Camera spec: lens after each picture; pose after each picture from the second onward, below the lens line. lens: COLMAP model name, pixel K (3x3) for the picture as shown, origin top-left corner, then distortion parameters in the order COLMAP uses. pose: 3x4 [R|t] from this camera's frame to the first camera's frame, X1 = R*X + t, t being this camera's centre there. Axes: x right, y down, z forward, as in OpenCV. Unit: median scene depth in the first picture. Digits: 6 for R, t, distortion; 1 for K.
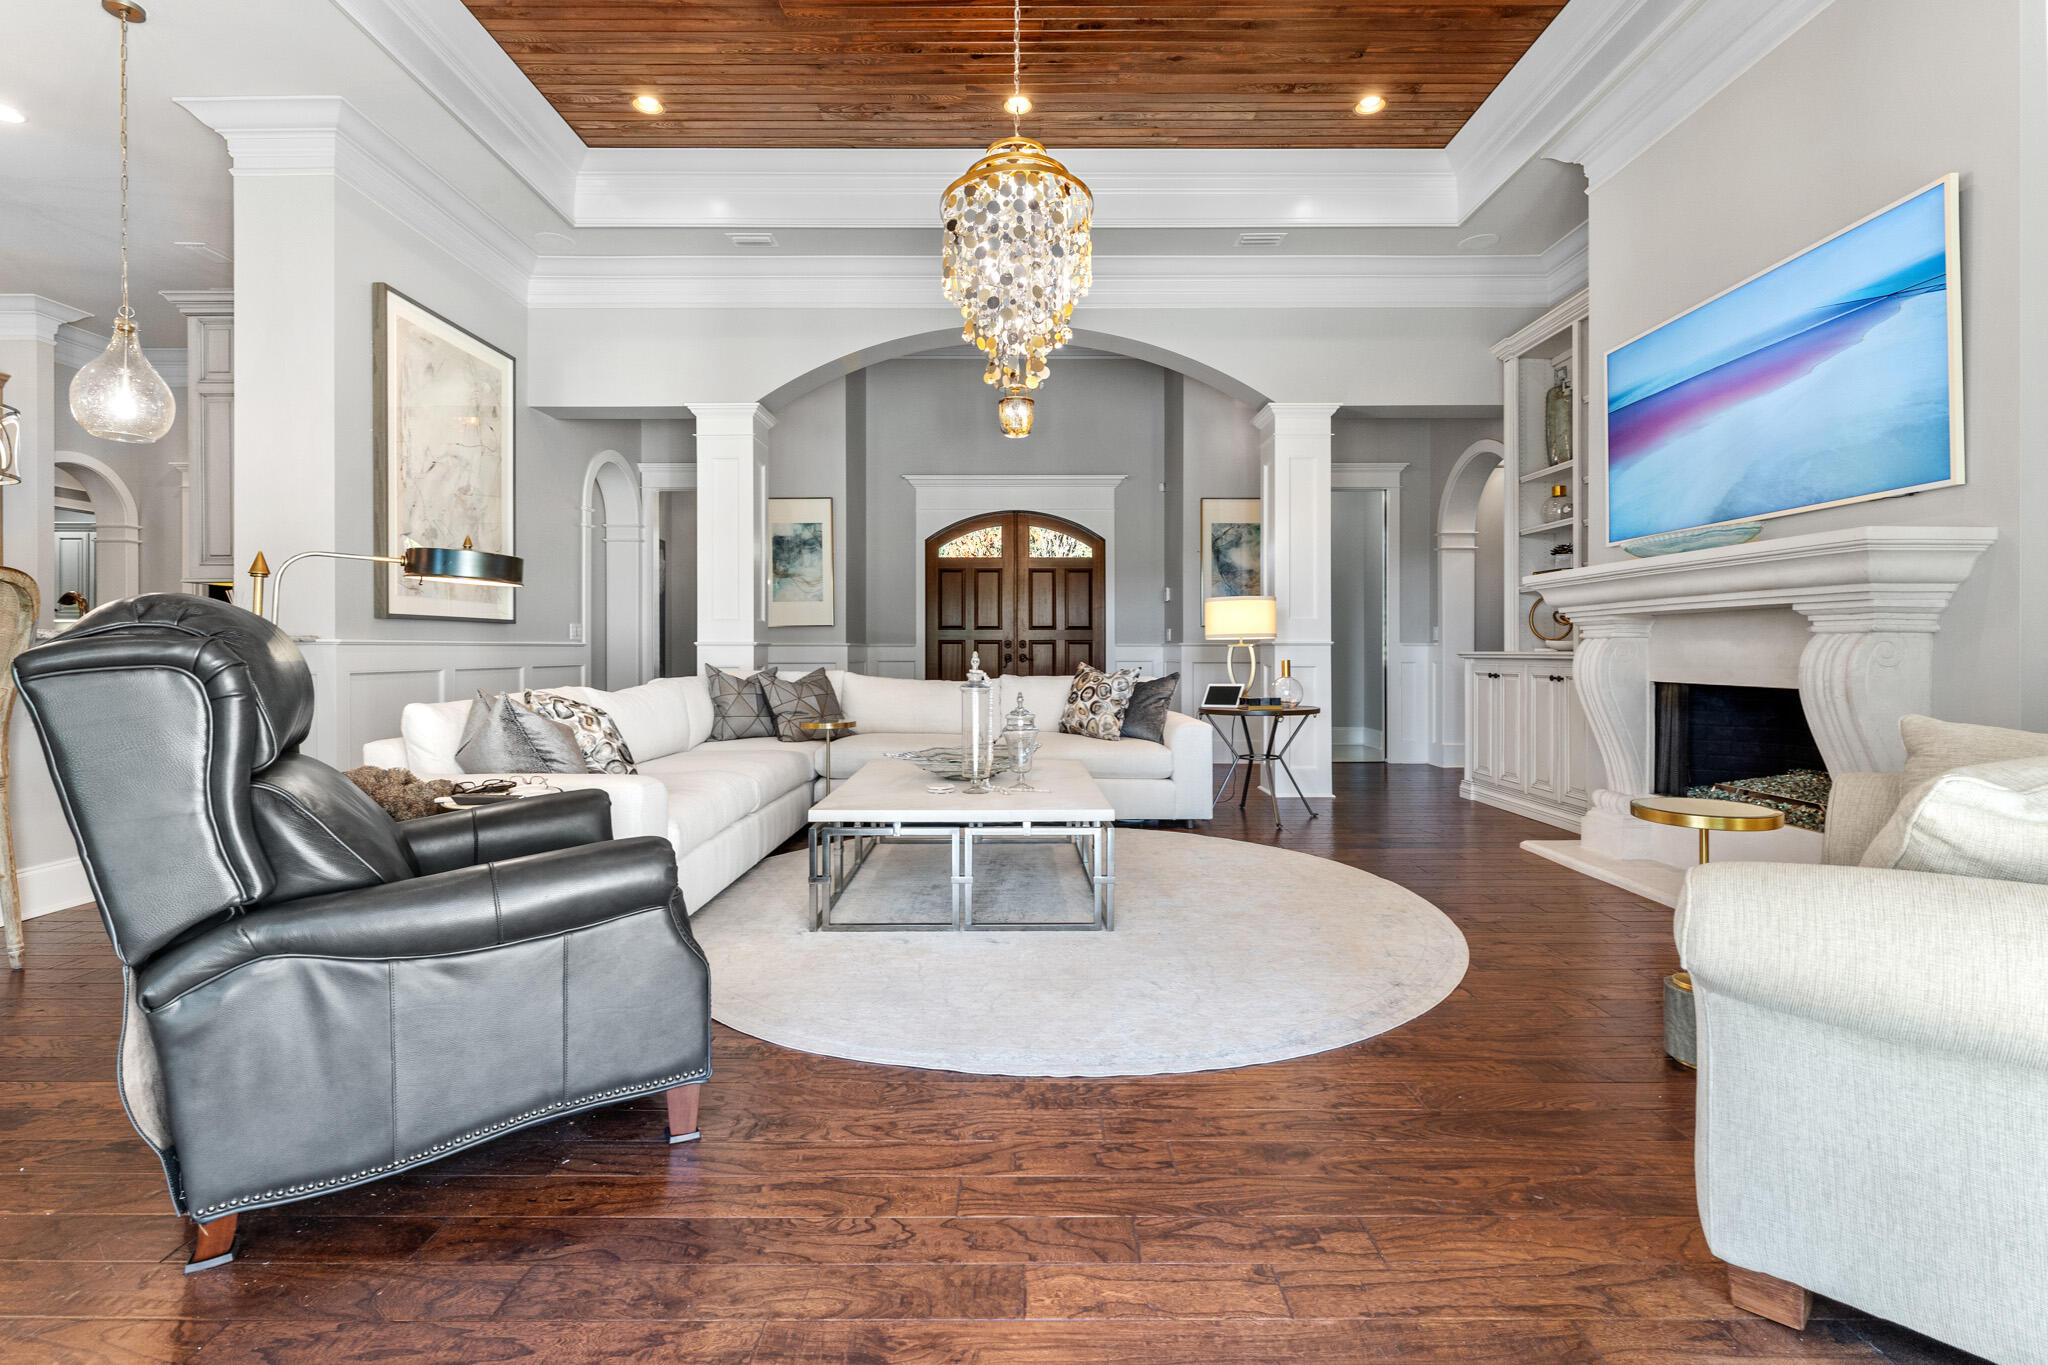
lens RADIAL K [[903.0, 0, 1028.6], [0, 903.0, 649.7], [0, 0, 1]] dist [0.000733, 0.000059]
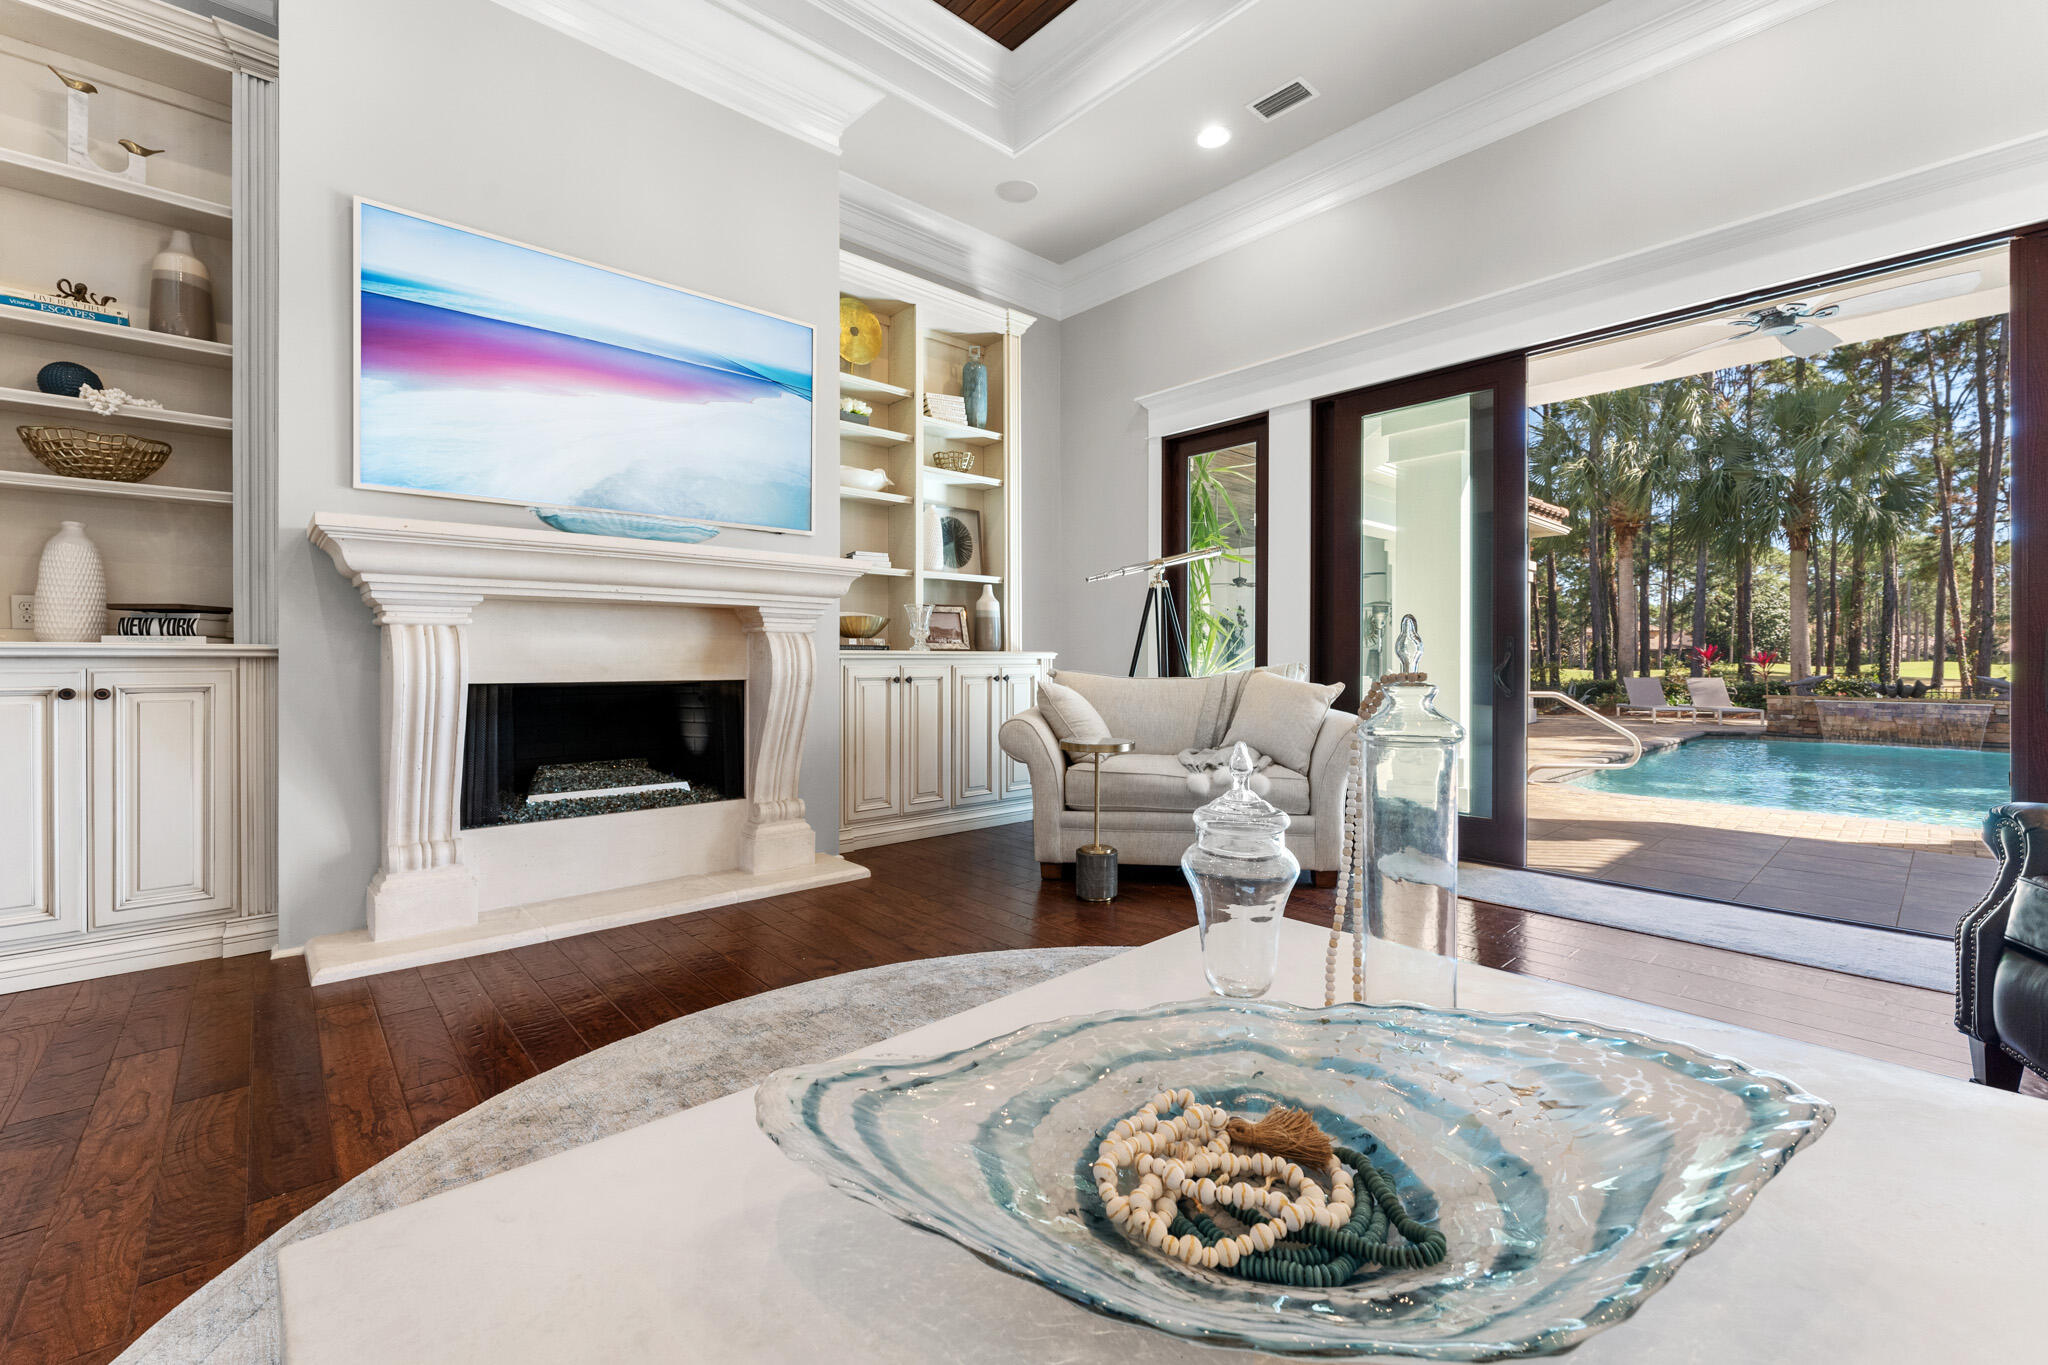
lens RADIAL K [[847.7, 0, 1015.4], [0, 847.7, 663.7], [0, 0, 1]] dist [0.000606, -0.000052]
pose [[-0.666670, 0.003522, 0.745345, -0.152275], [0.007218, 0.999972, 0.001730, 0.018352], [-0.745318, 0.006533, -0.666677, 1.084058]]
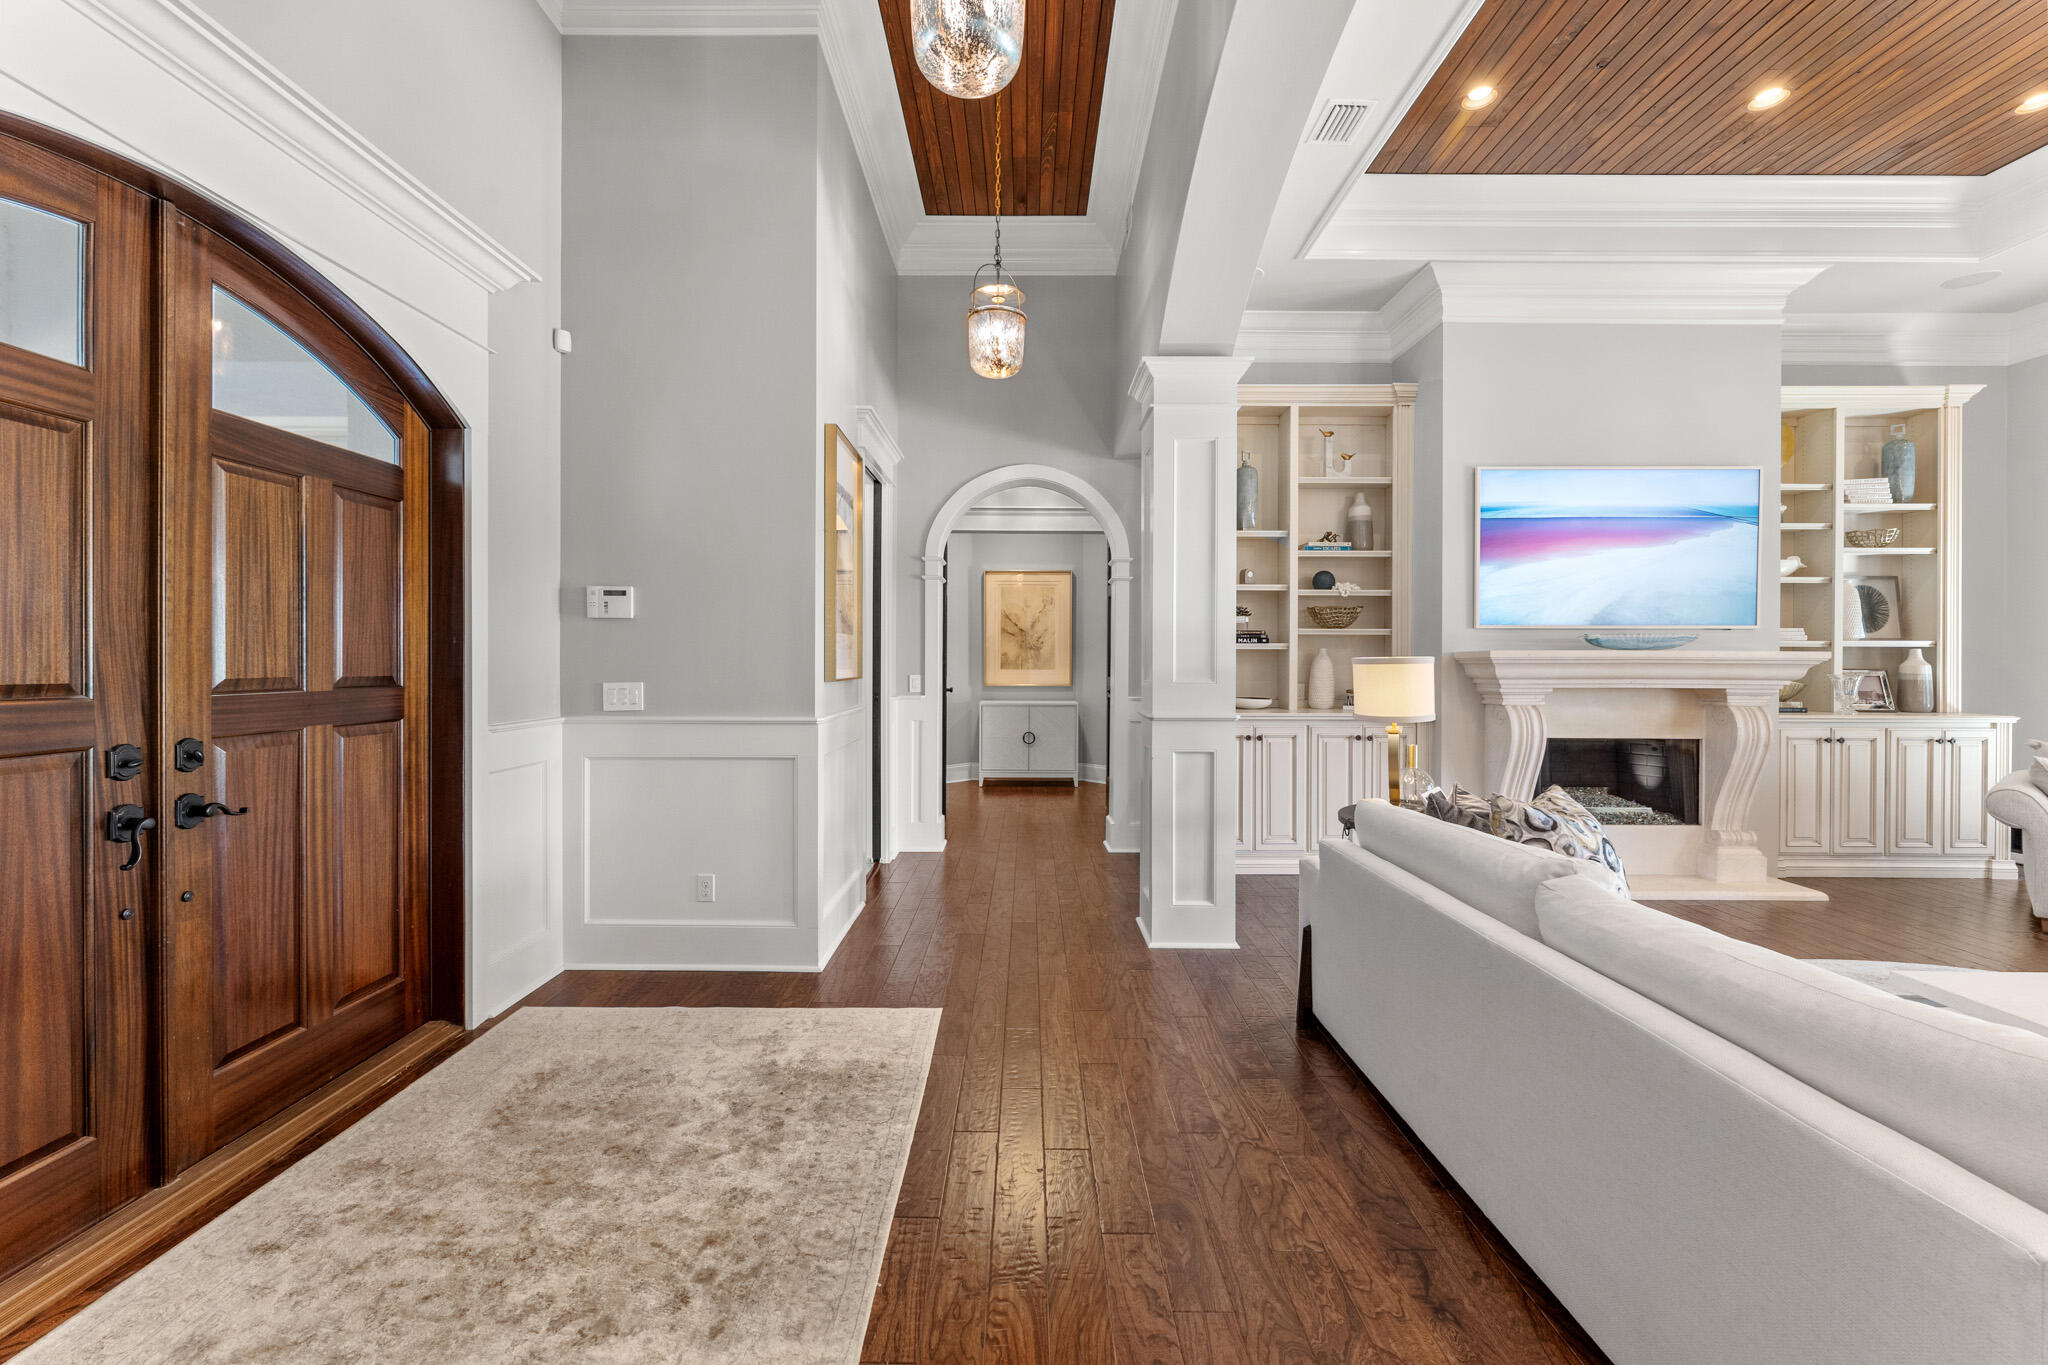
lens RADIAL K [[818.0, 0, 1022.9], [0, 818.0, 666.2], [0, 0, 1]] dist [-0.001272, -0.000289]
pose [[0.006766, -0.000836, 0.999977, -0.466885], [-0.000276, 1.000000, 0.000838, -0.066393], [-0.999977, -0.000281, 0.006766, 1.643896]]
